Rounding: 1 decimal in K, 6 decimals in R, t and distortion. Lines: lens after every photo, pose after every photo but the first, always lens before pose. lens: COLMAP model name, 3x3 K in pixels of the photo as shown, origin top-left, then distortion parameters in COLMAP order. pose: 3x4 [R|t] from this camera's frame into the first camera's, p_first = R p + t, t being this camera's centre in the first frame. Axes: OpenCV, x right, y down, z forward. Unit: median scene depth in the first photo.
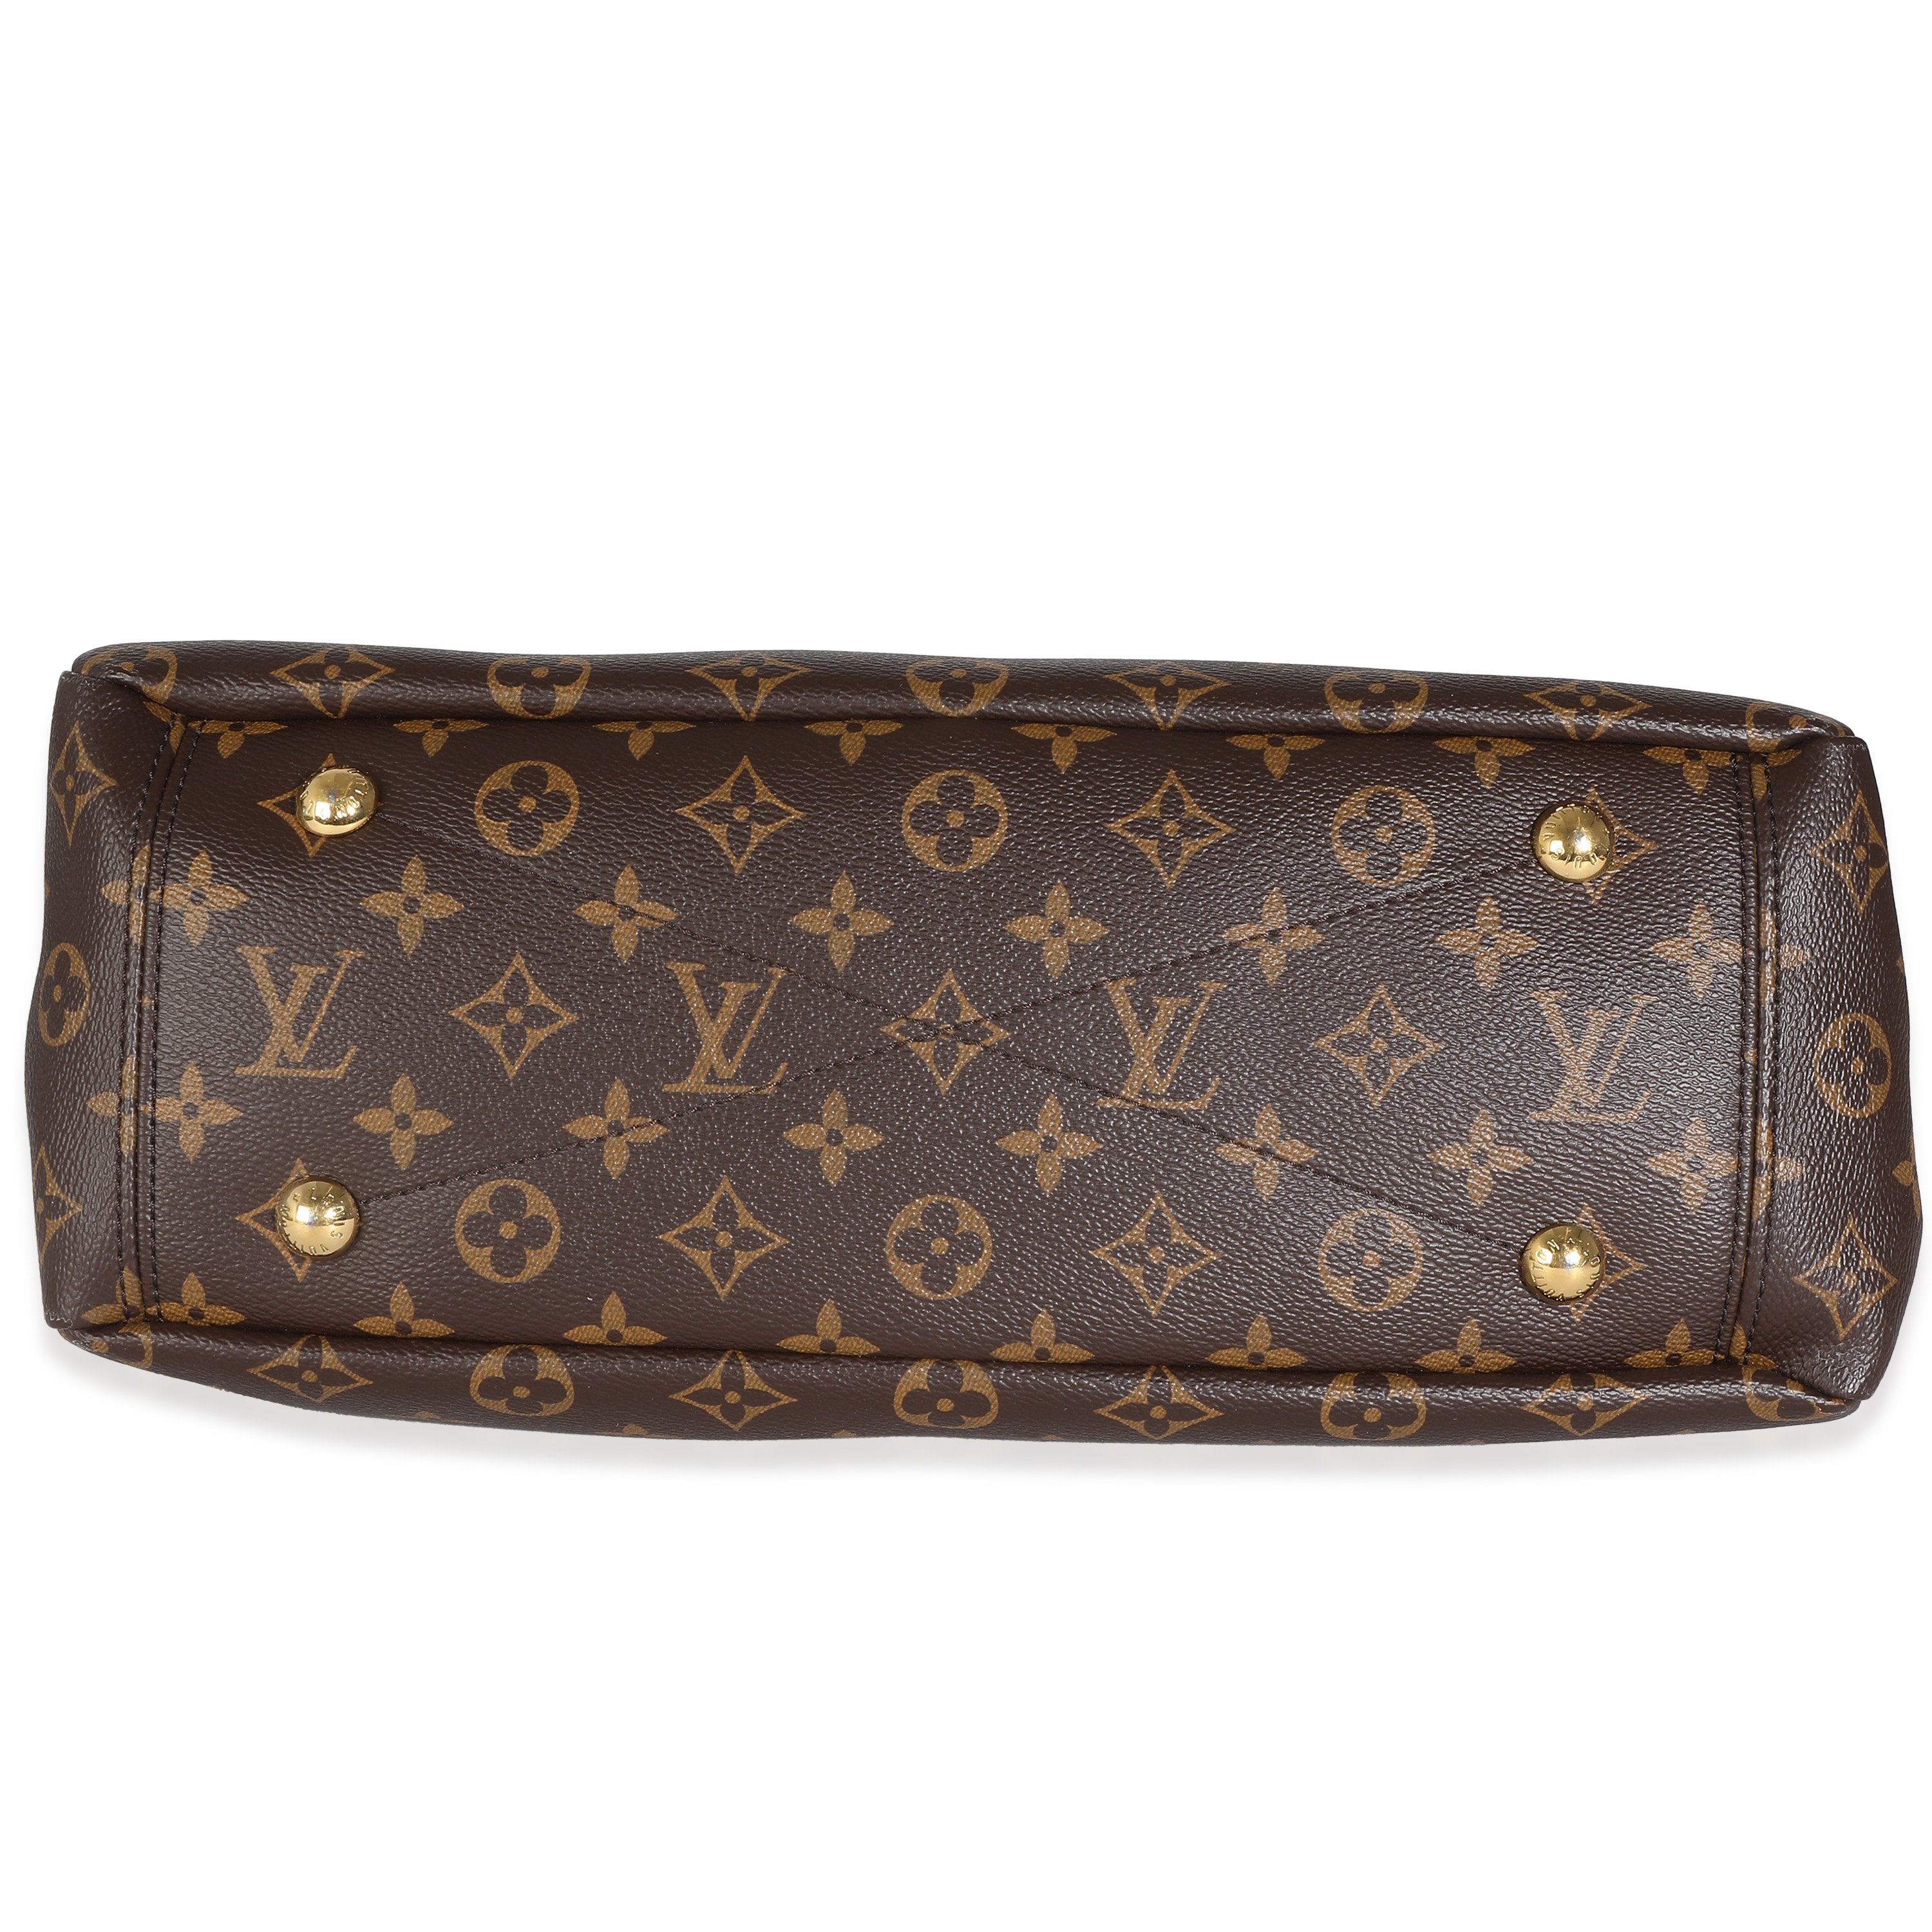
lens RADIAL K [[3247.8, 0, 979.7], [0, 3247.8, 980.4], [0, 0, 1]] dist [-0.106225, 0.000000]
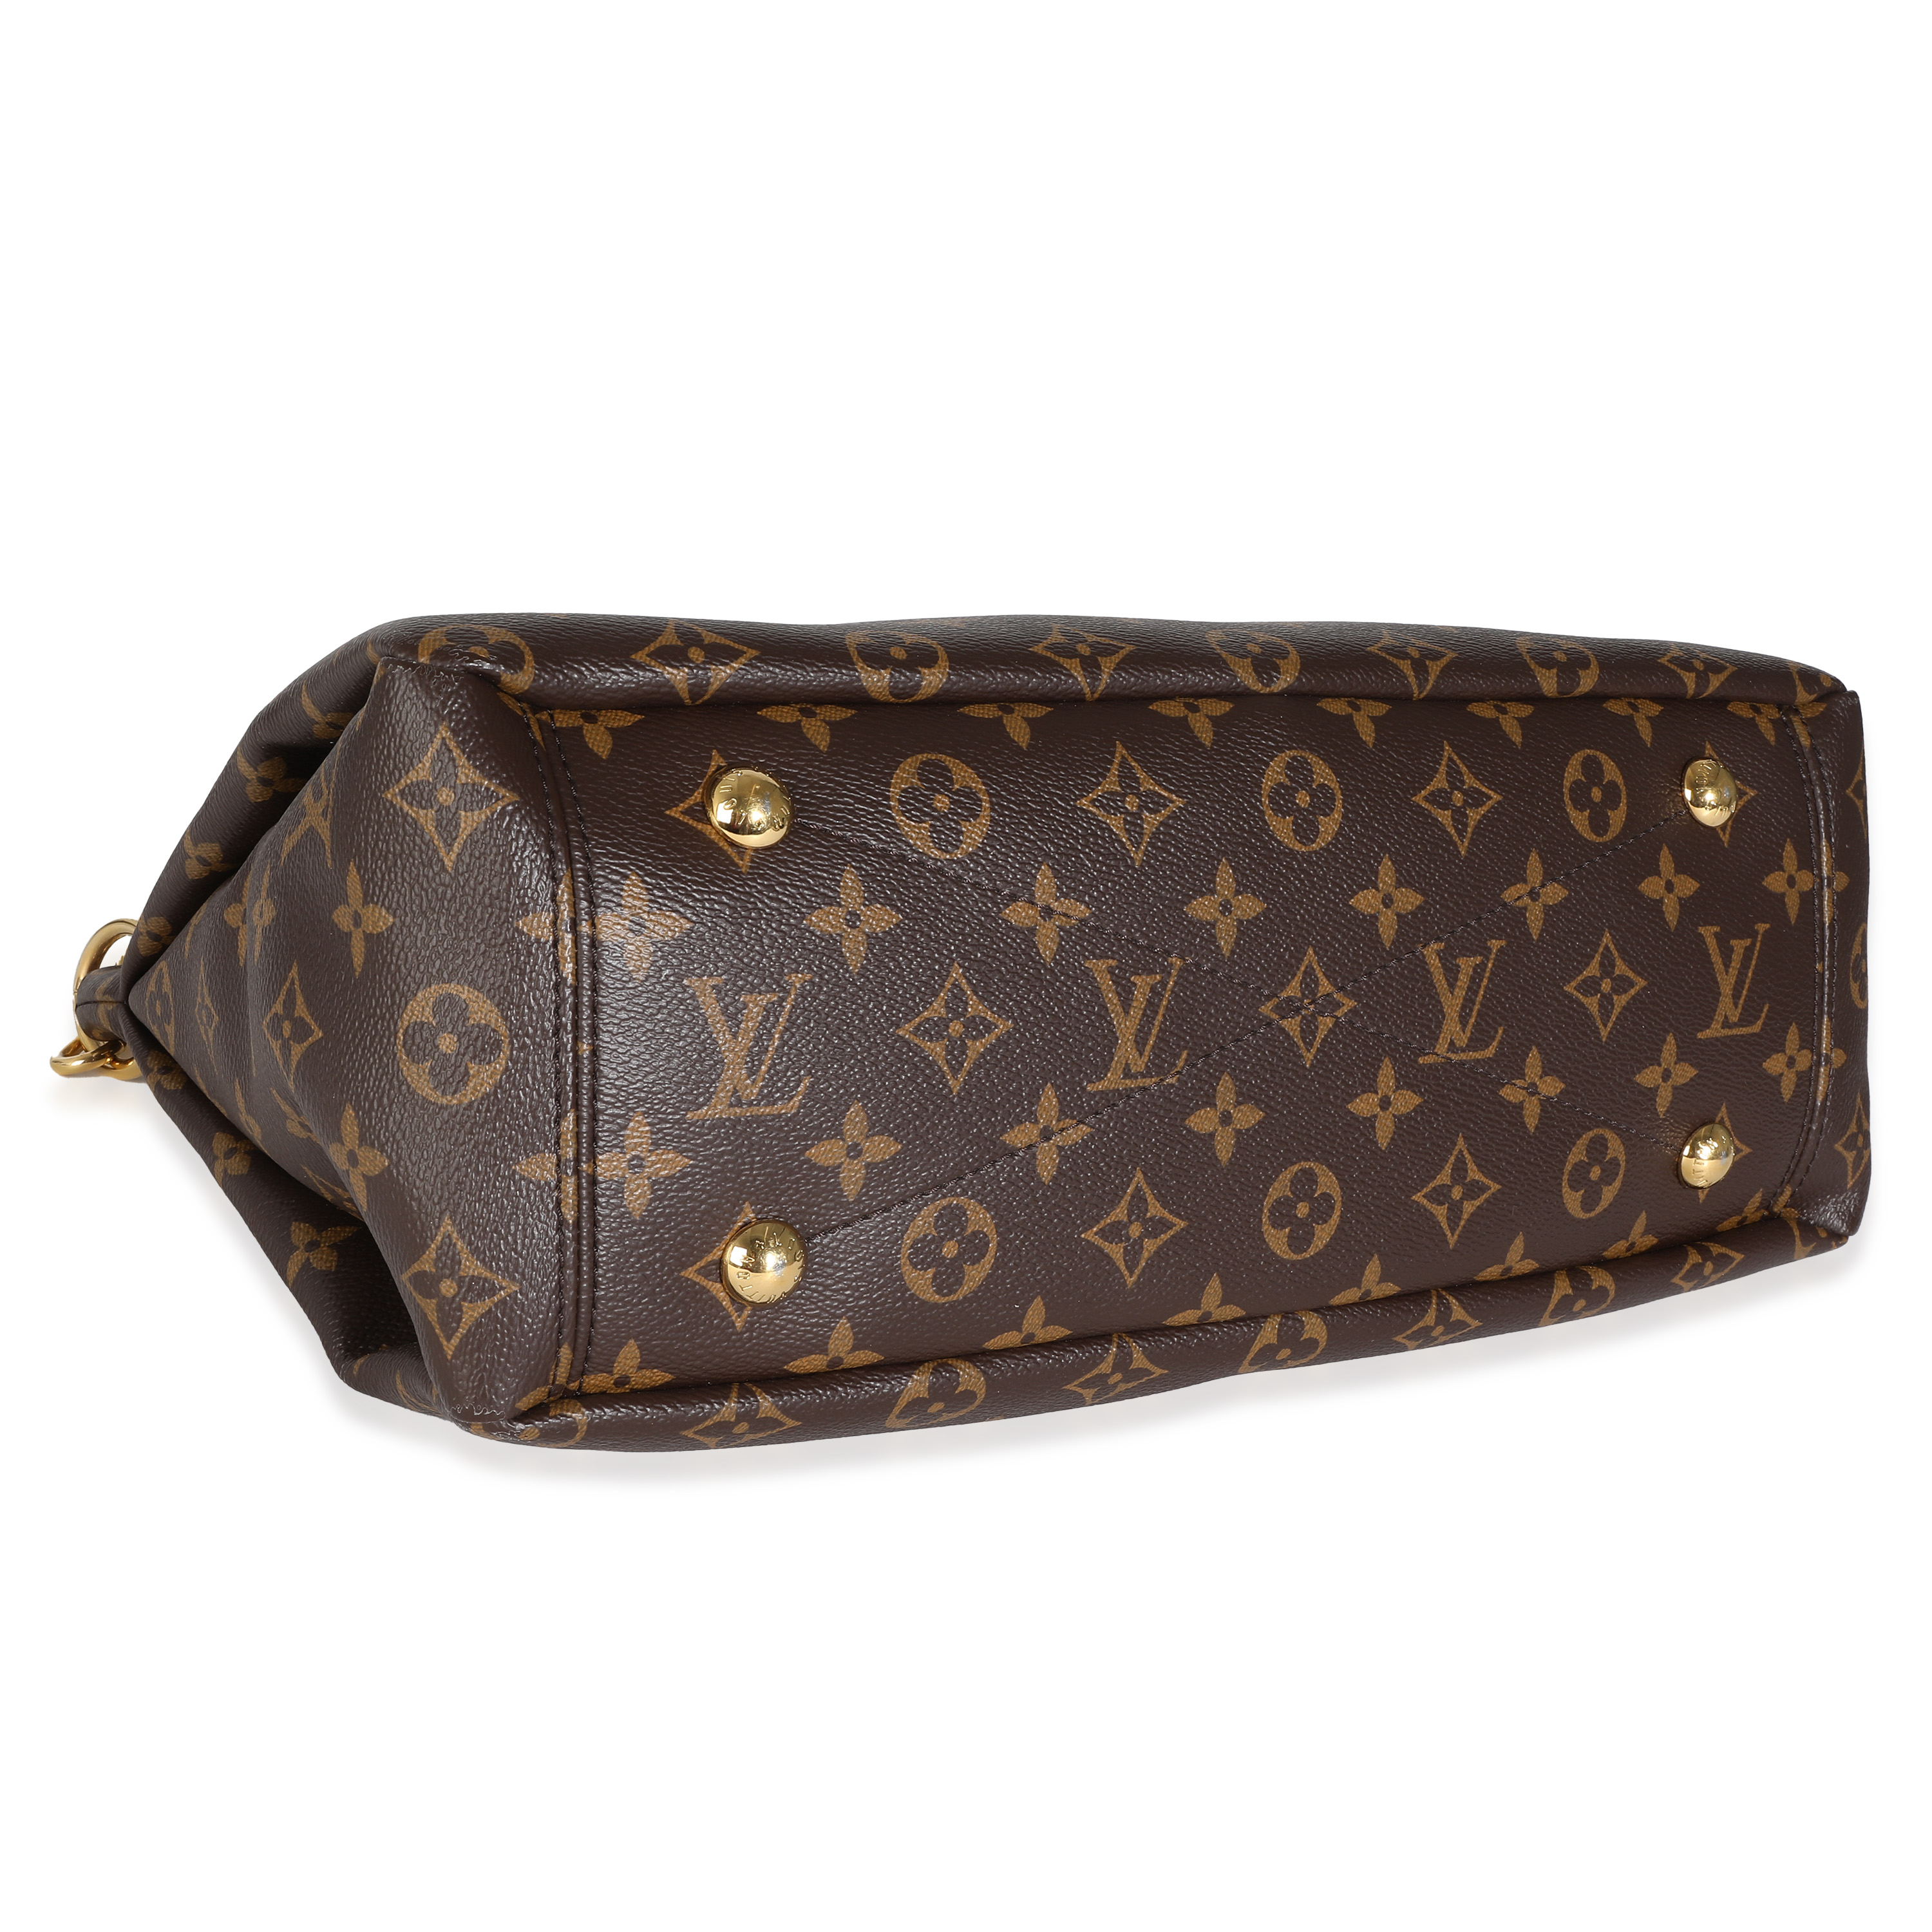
lens RADIAL K [[3247.8, 0, 962.5], [0, 3247.8, 952.7], [0, 0, 1]] dist [-0.106225, 0.000000]
pose [[0.804657, -0.080885, 0.588205, -0.700979], [-0.001143, 0.990464, 0.137765, -0.142617], [-0.593739, -0.111526, 0.796891, 0.238057]]
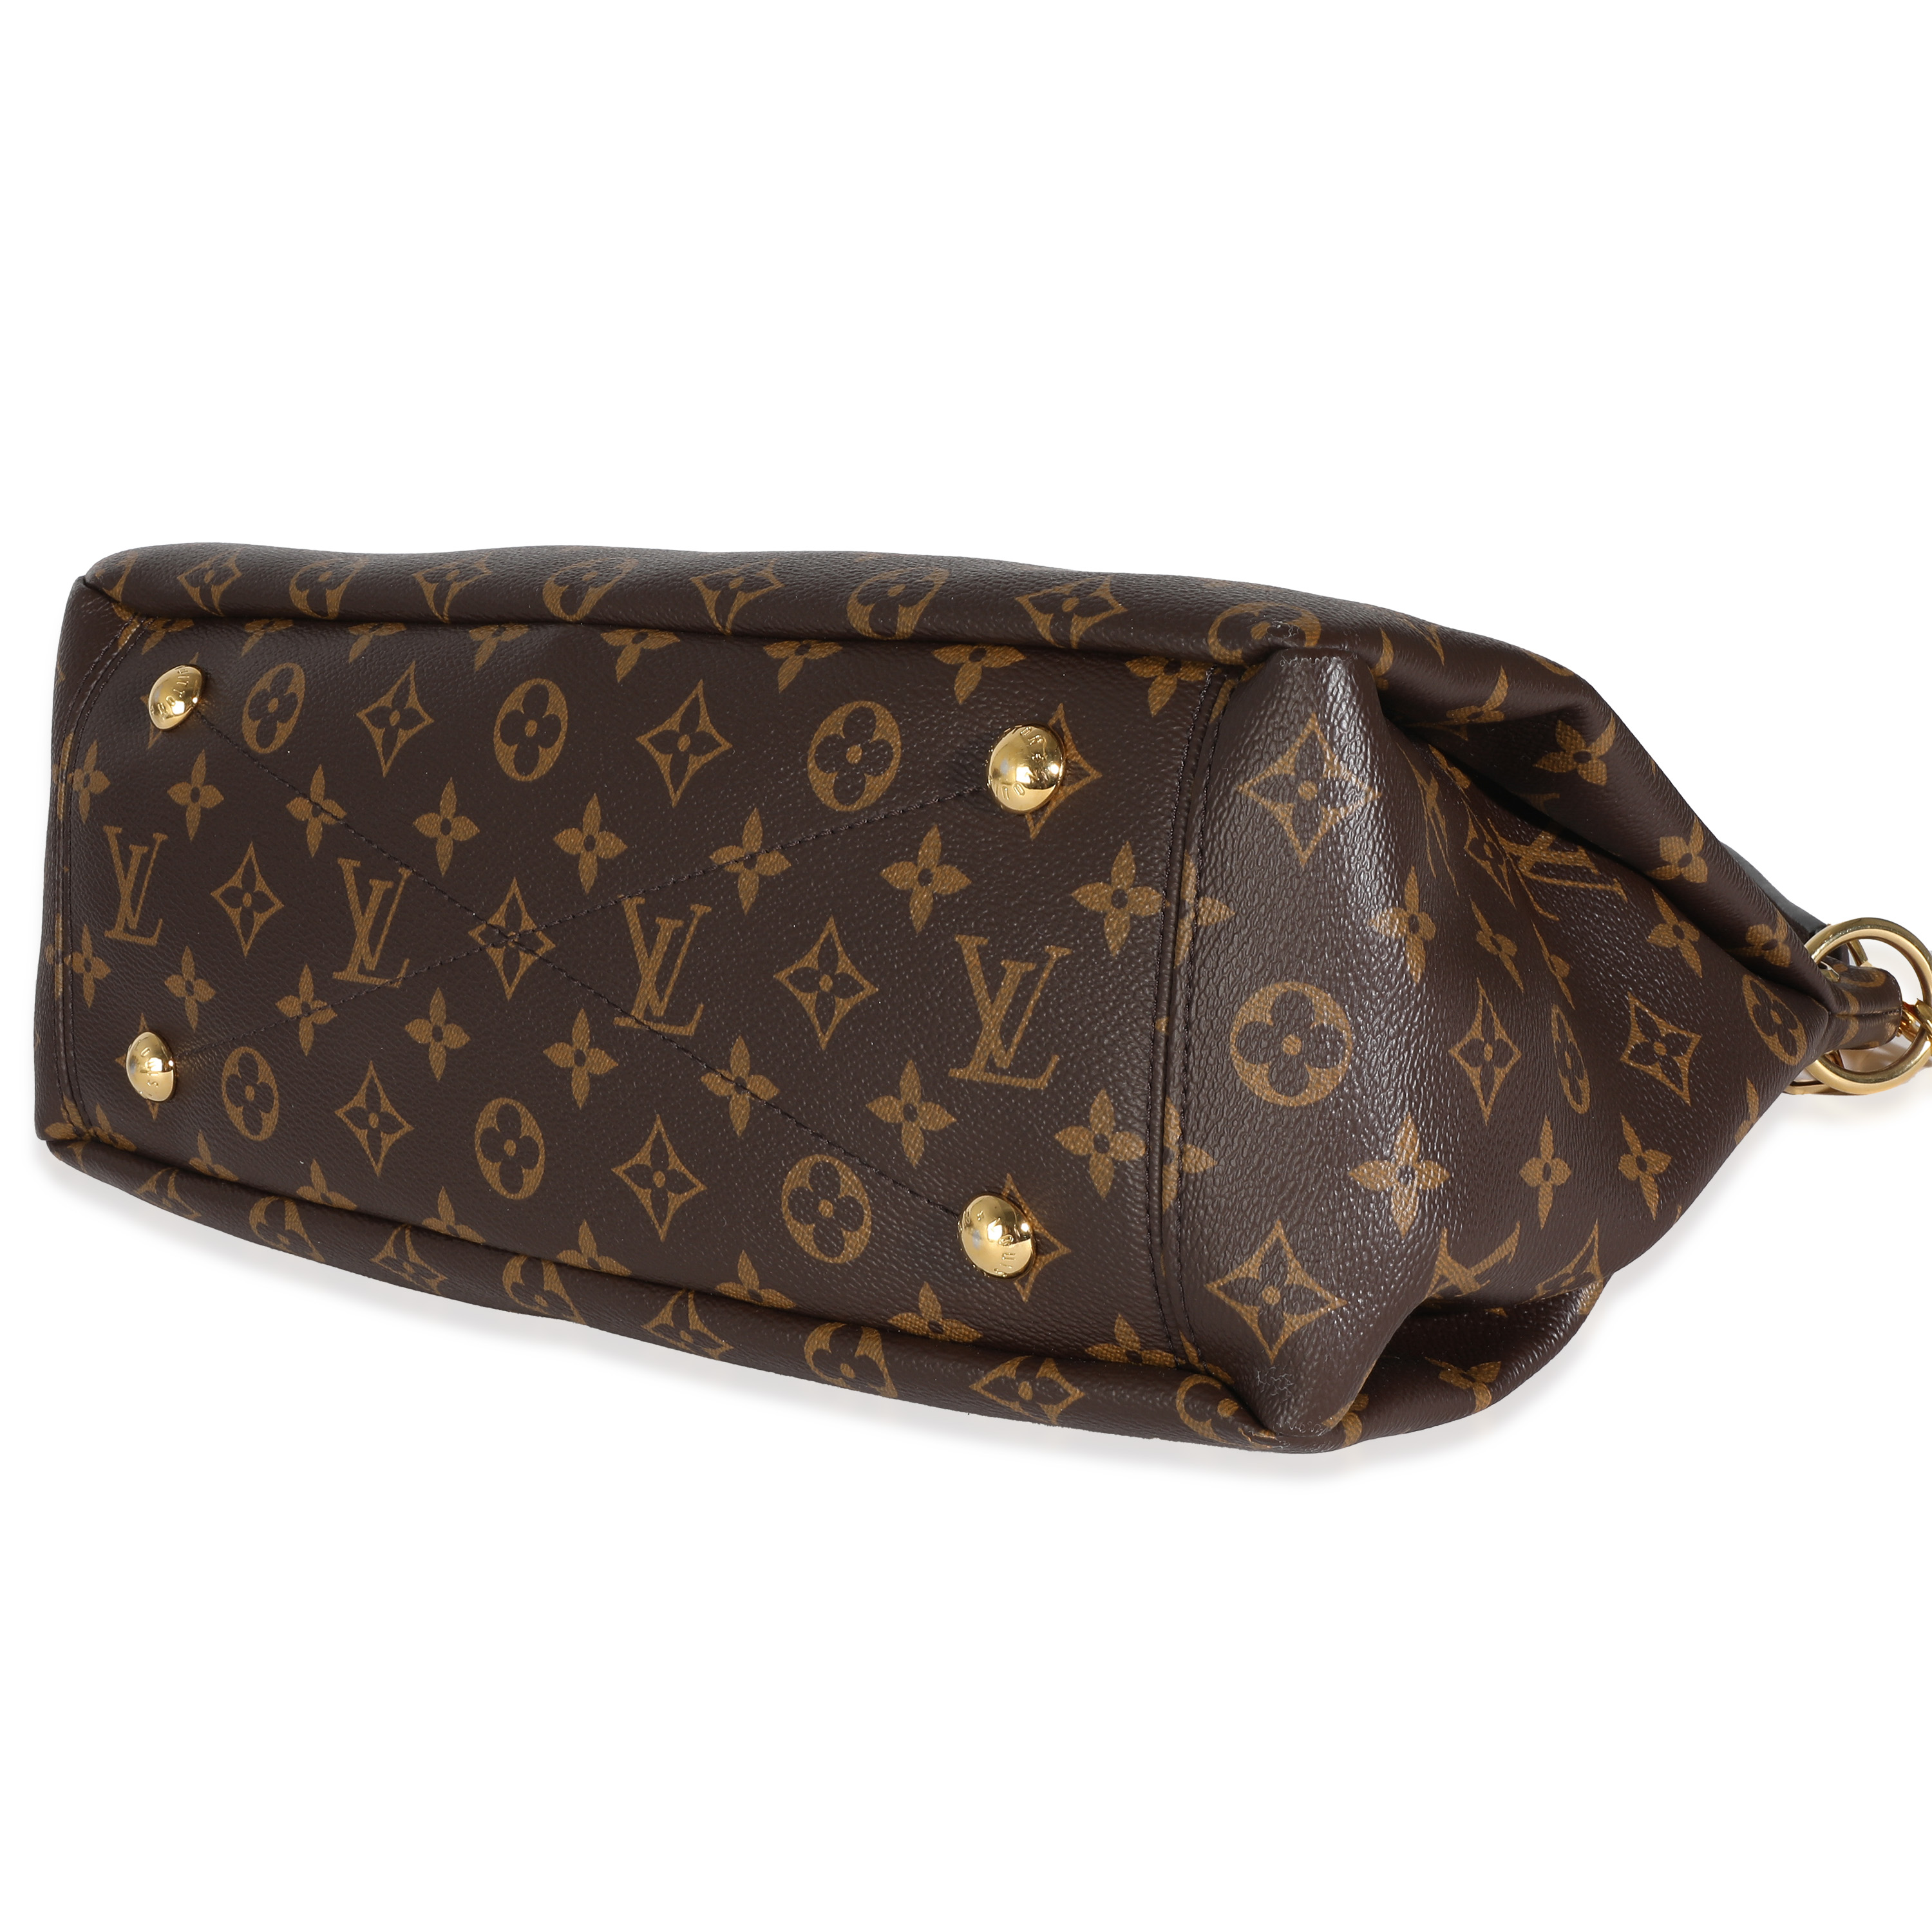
lens RADIAL K [[3247.8, 0, 949.8], [0, 3247.8, 955.9], [0, 0, 1]] dist [-0.106225, 0.000000]
pose [[0.795062, 0.062744, -0.603274, 0.702521], [-0.002393, 0.994952, 0.100328, -0.080167], [0.606523, -0.078323, 0.791199, 0.277981]]
